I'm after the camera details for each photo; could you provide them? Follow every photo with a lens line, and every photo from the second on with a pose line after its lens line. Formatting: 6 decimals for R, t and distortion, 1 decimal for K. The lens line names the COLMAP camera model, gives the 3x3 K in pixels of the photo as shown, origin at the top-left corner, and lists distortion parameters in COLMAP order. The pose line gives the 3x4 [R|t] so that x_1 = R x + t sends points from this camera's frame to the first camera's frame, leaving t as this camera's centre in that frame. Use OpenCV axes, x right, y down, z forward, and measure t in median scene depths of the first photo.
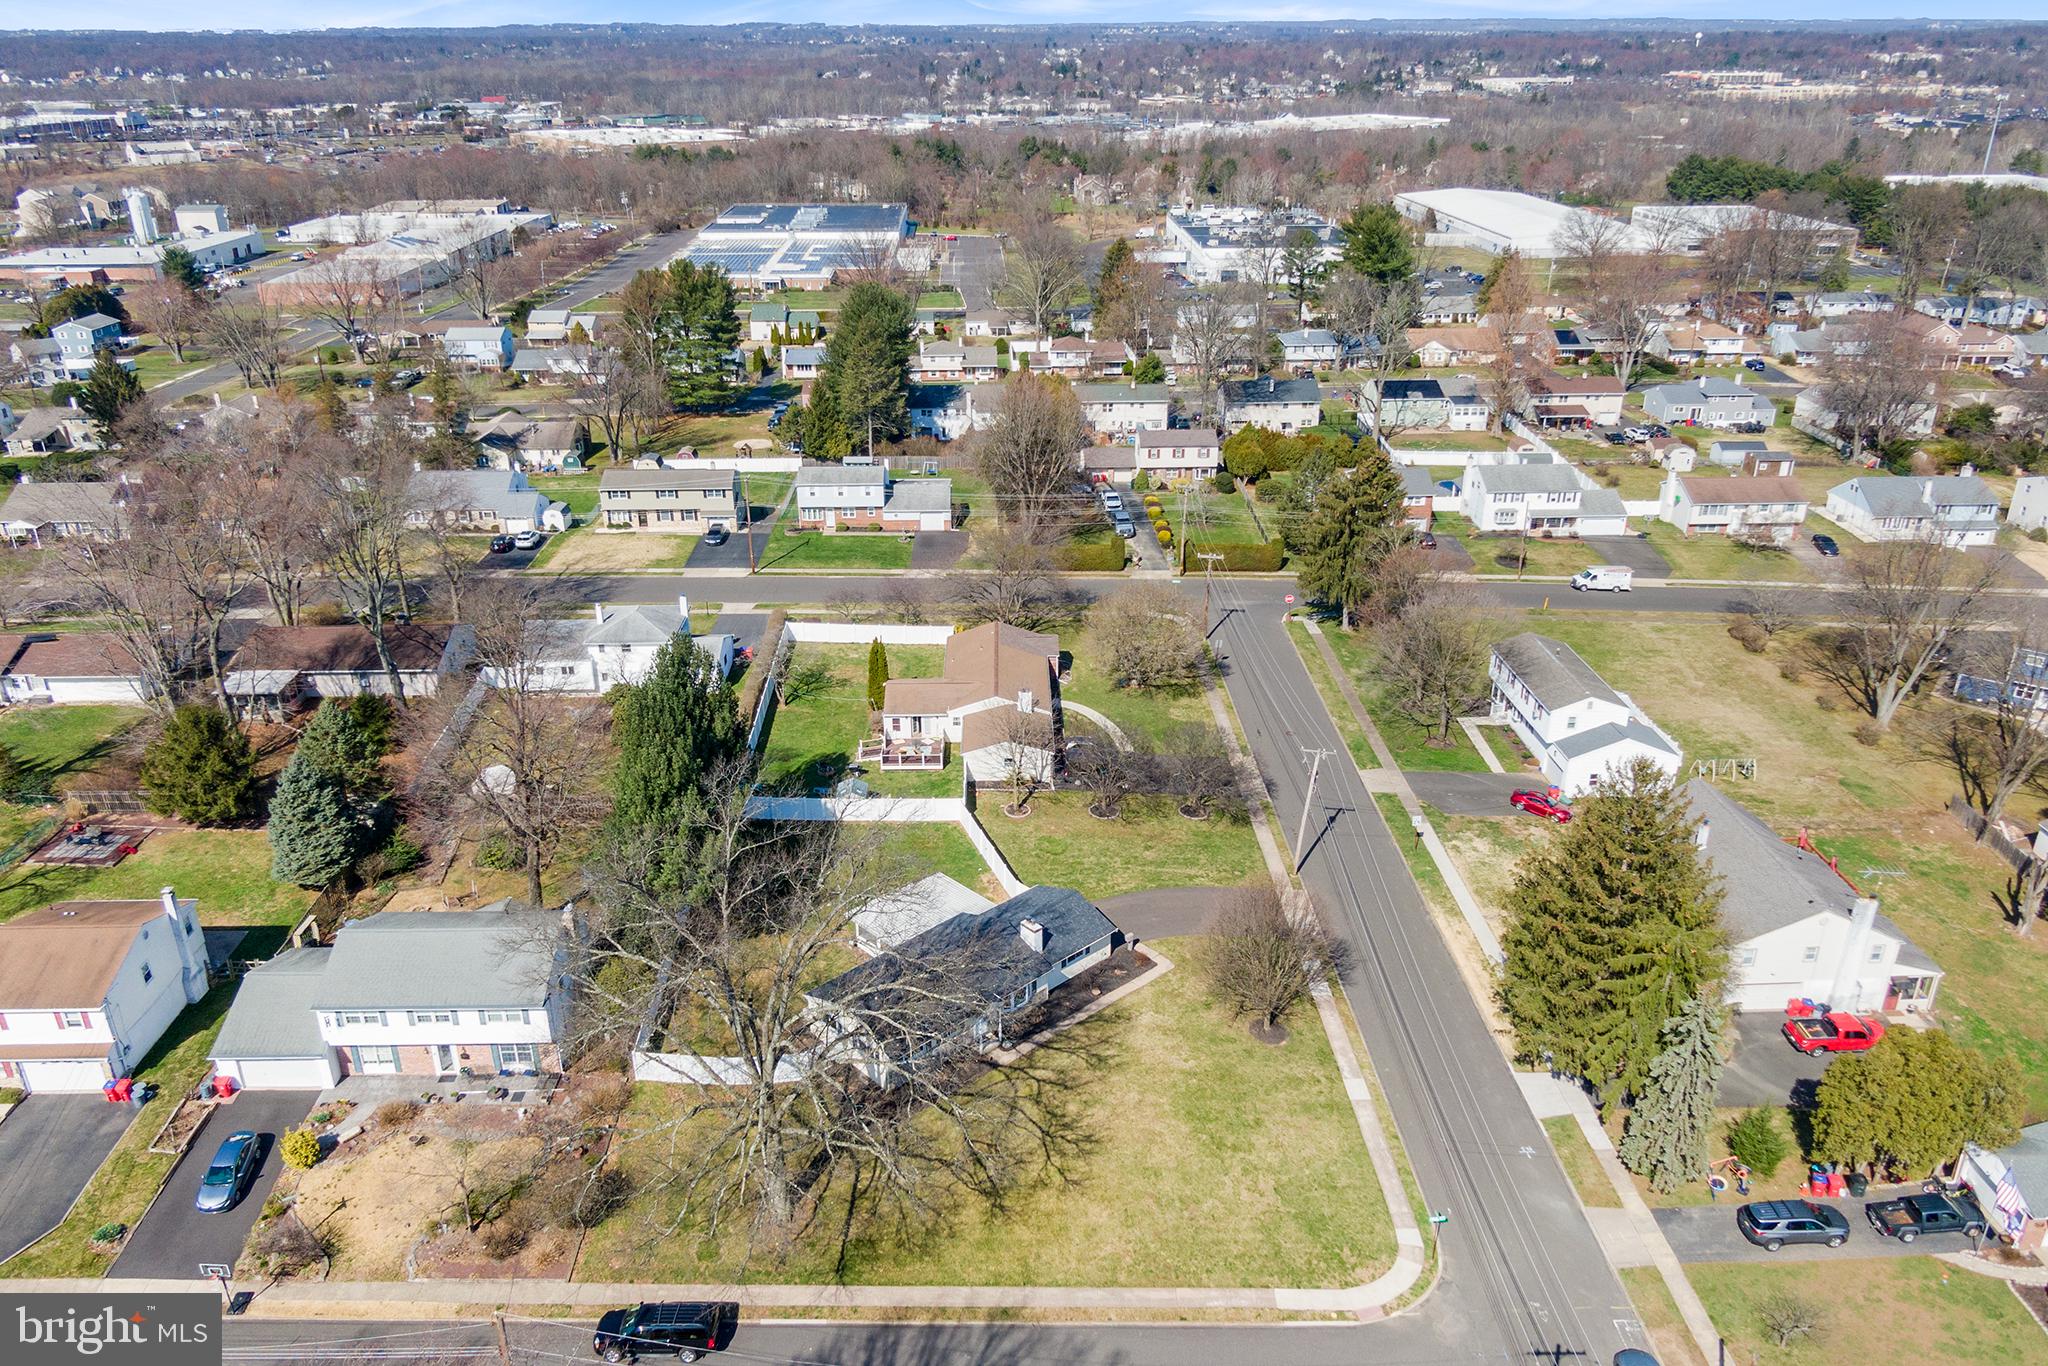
lens RADIAL K [[1433.6, 0, 1024.0], [0, 1433.6, 683.0], [0, 0, 1]] dist [0.050327, -0.055790]
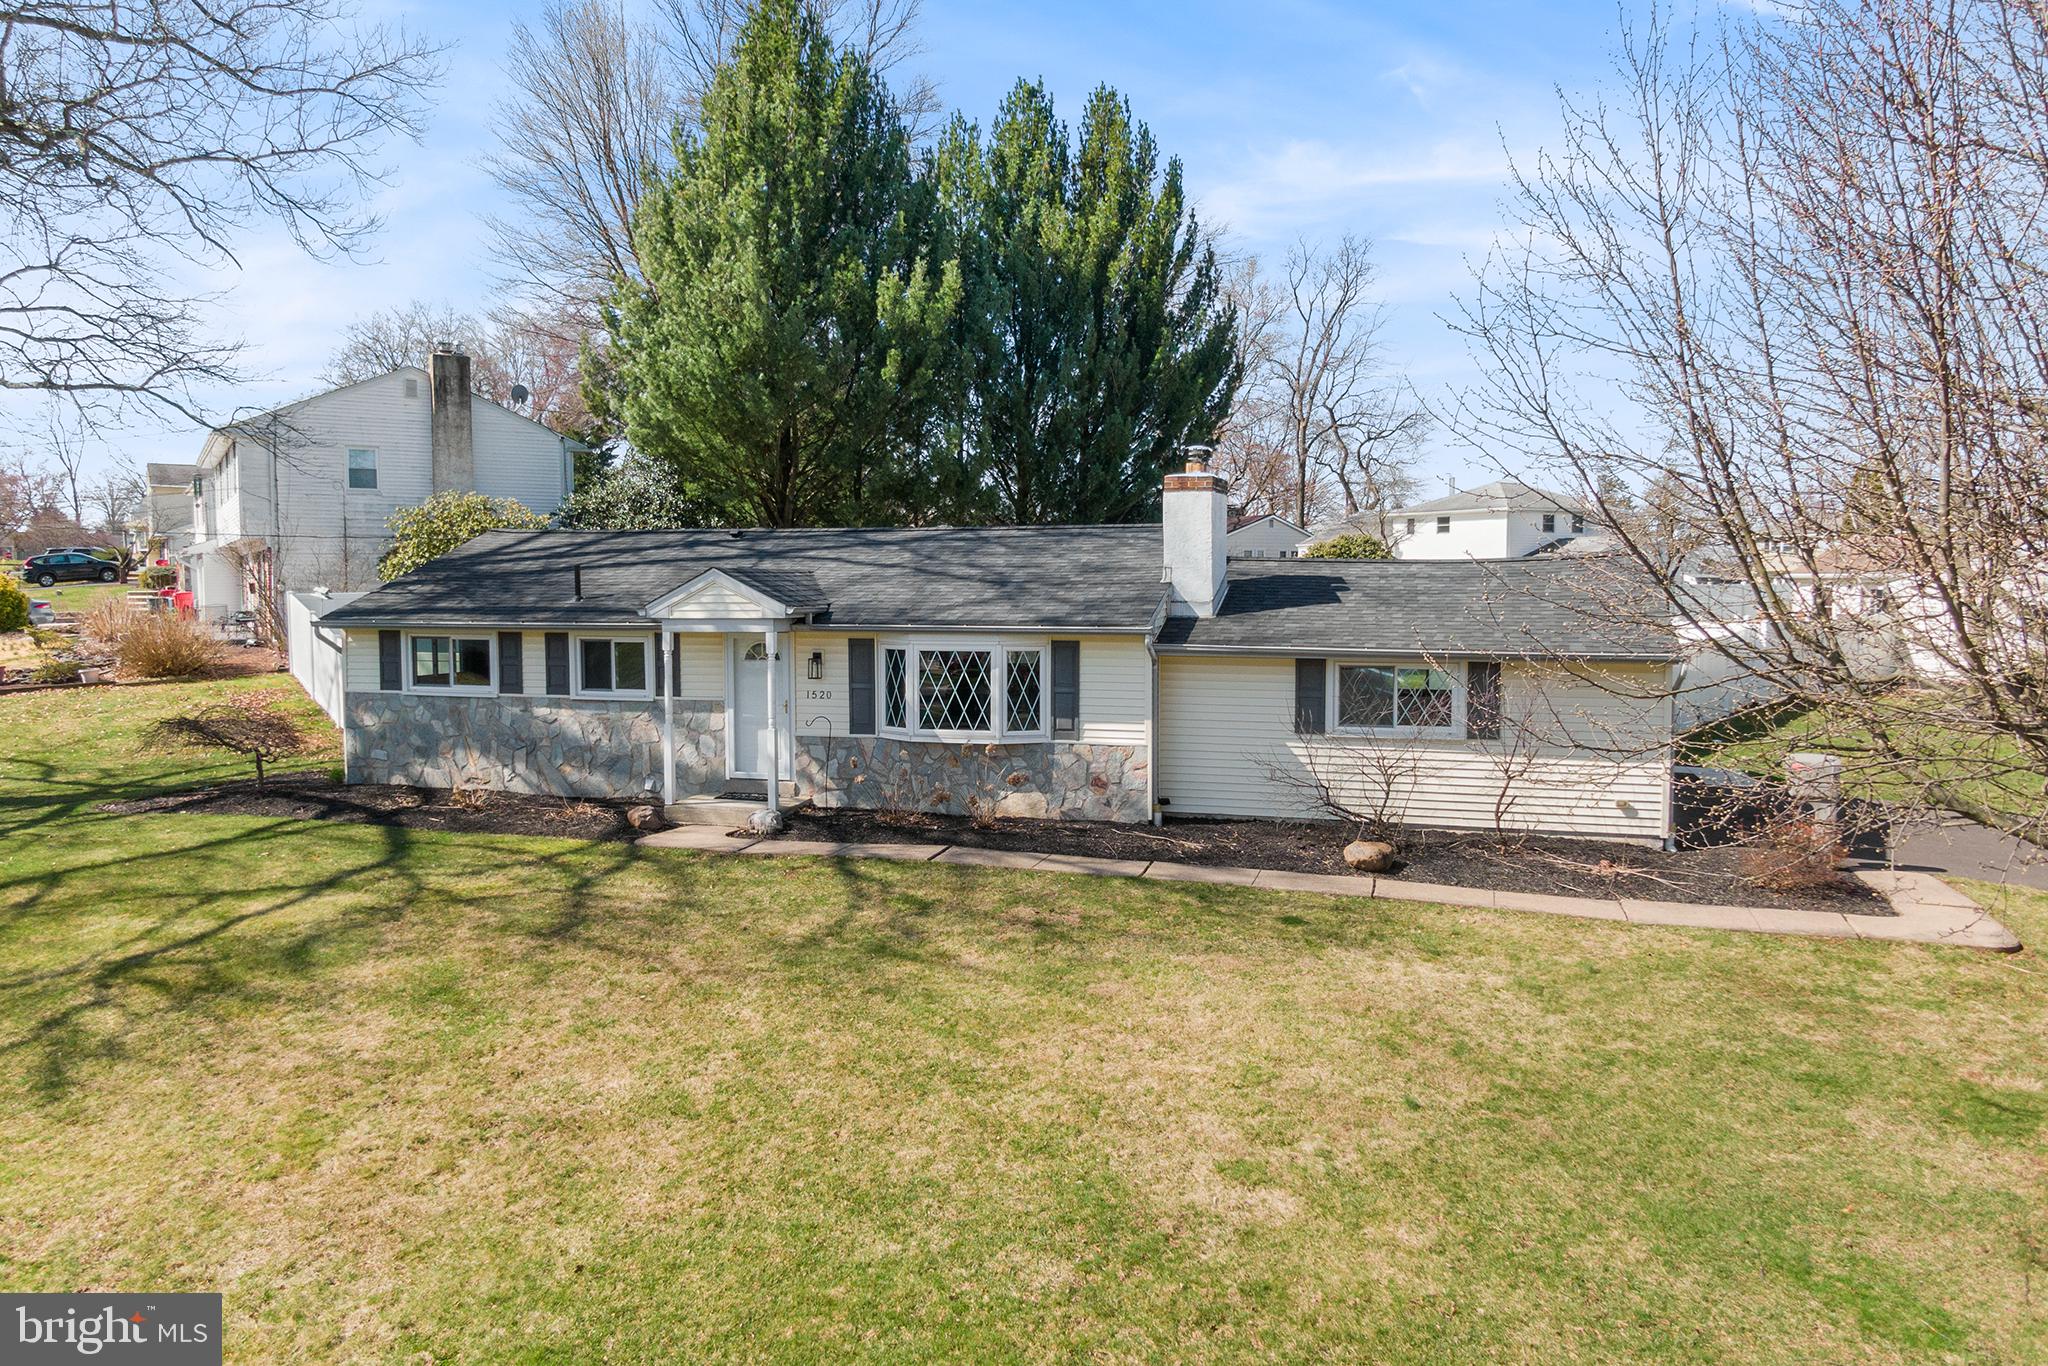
lens RADIAL K [[1447.8, 0, 1024.0], [0, 1447.8, 683.0], [0, 0, 1]] dist [0.089292, -0.147419]
pose [[0.513550, 0.073943, -0.854868, 0.126561], [-0.355529, 0.925073, -0.133564, 0.161577], [0.780939, 0.372522, 0.501360, 0.596127]]
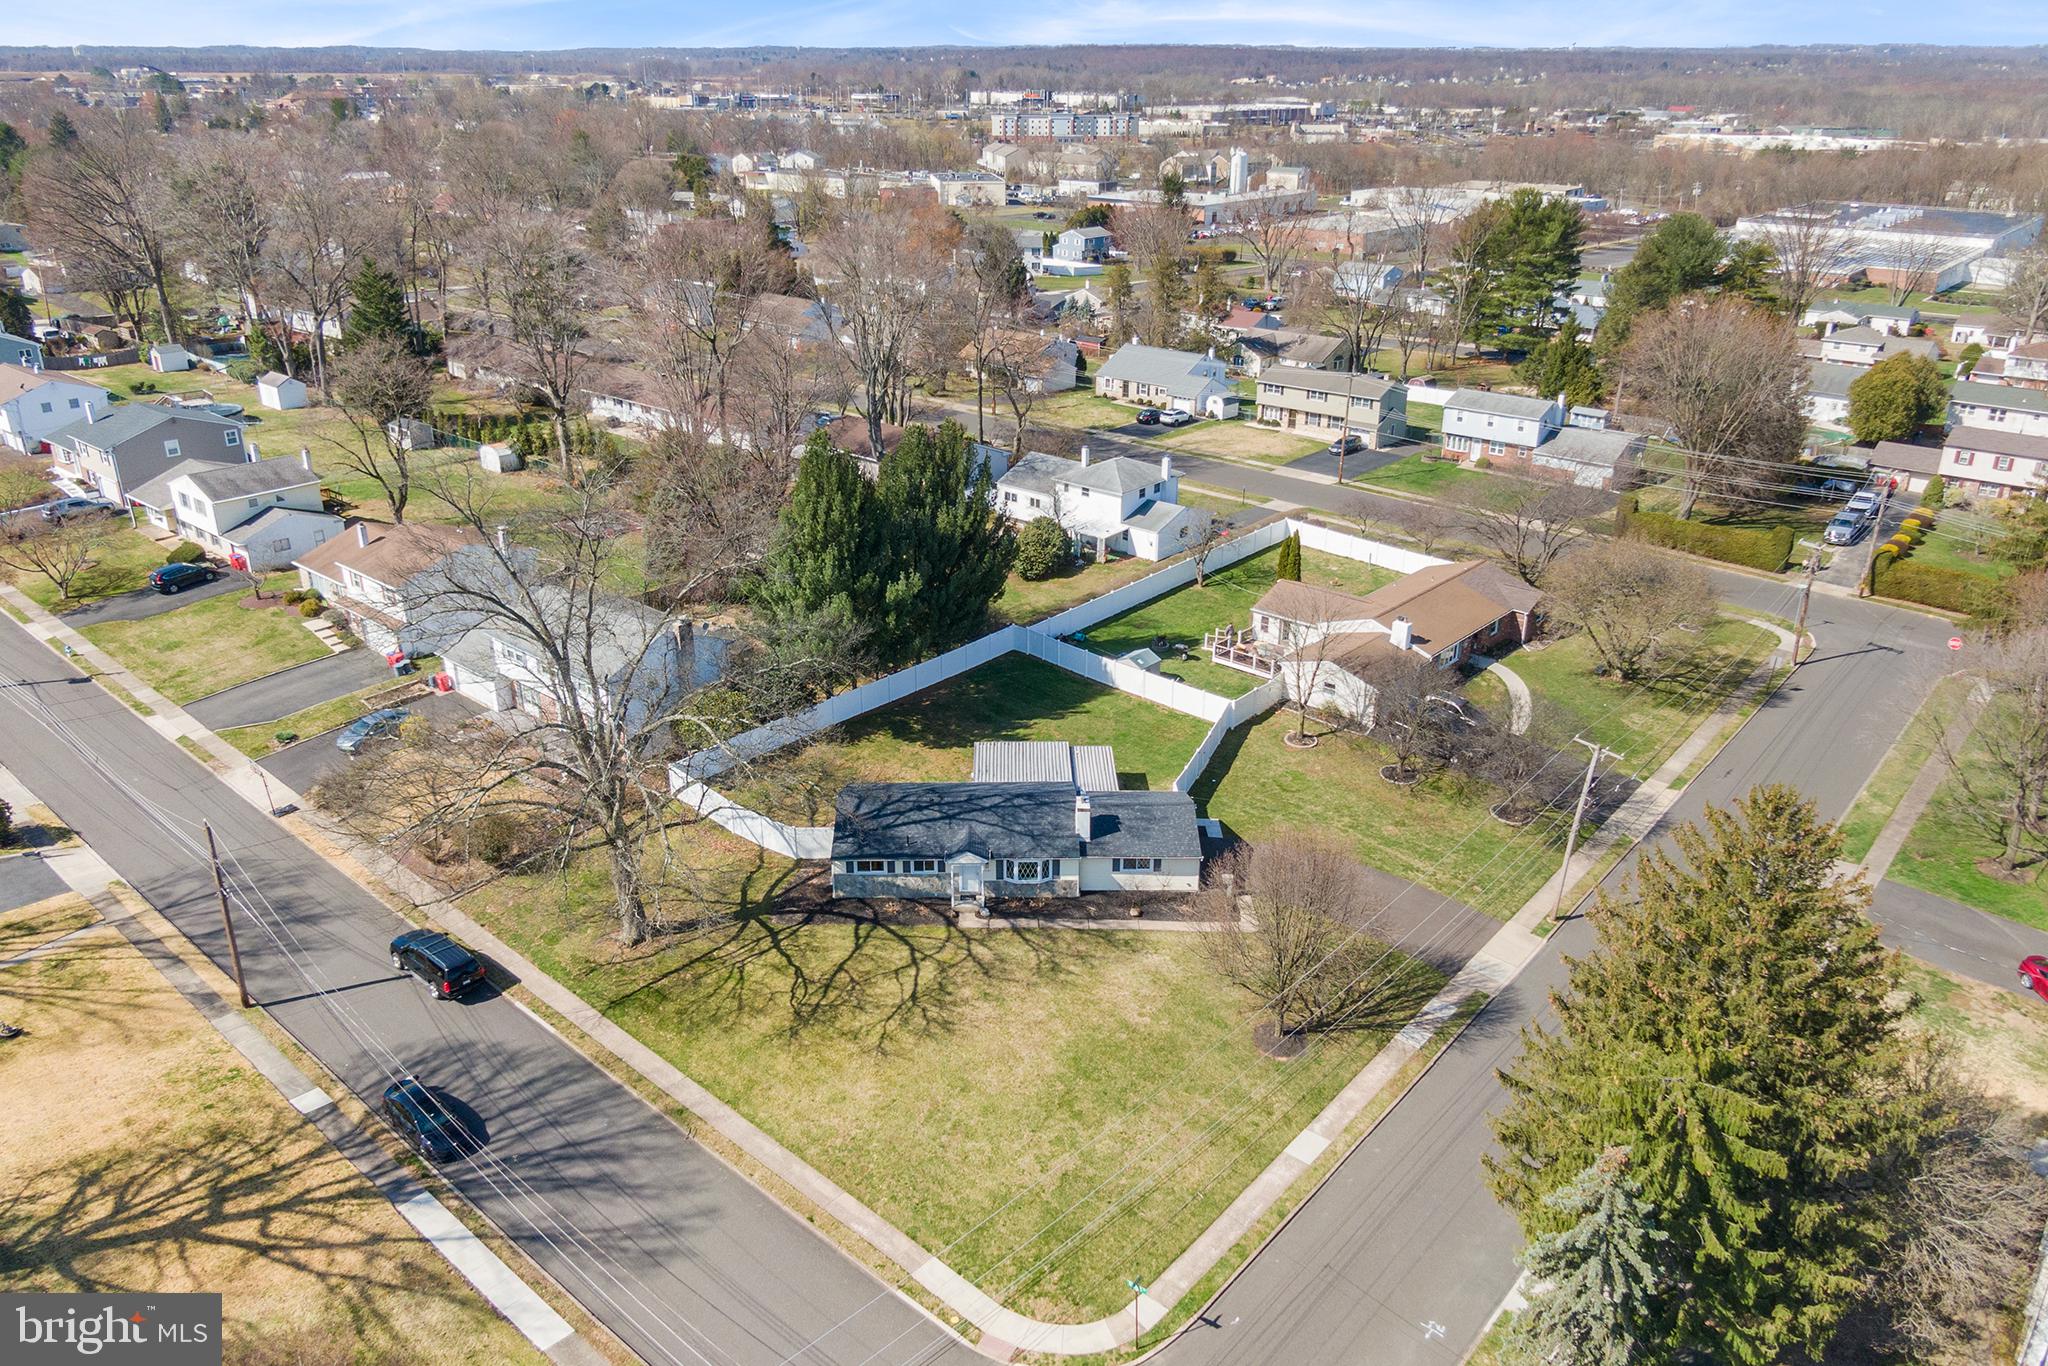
lens RADIAL K [[1447.8, 0, 1024.0], [0, 1447.8, 683.0], [0, 0, 1]] dist [0.089292, -0.147419]
pose [[0.741636, 0.271651, -0.613337, 0.324943], [-0.279025, 0.956406, 0.086206, 0.025807], [0.610017, 0.107203, 0.785103, 0.208879]]
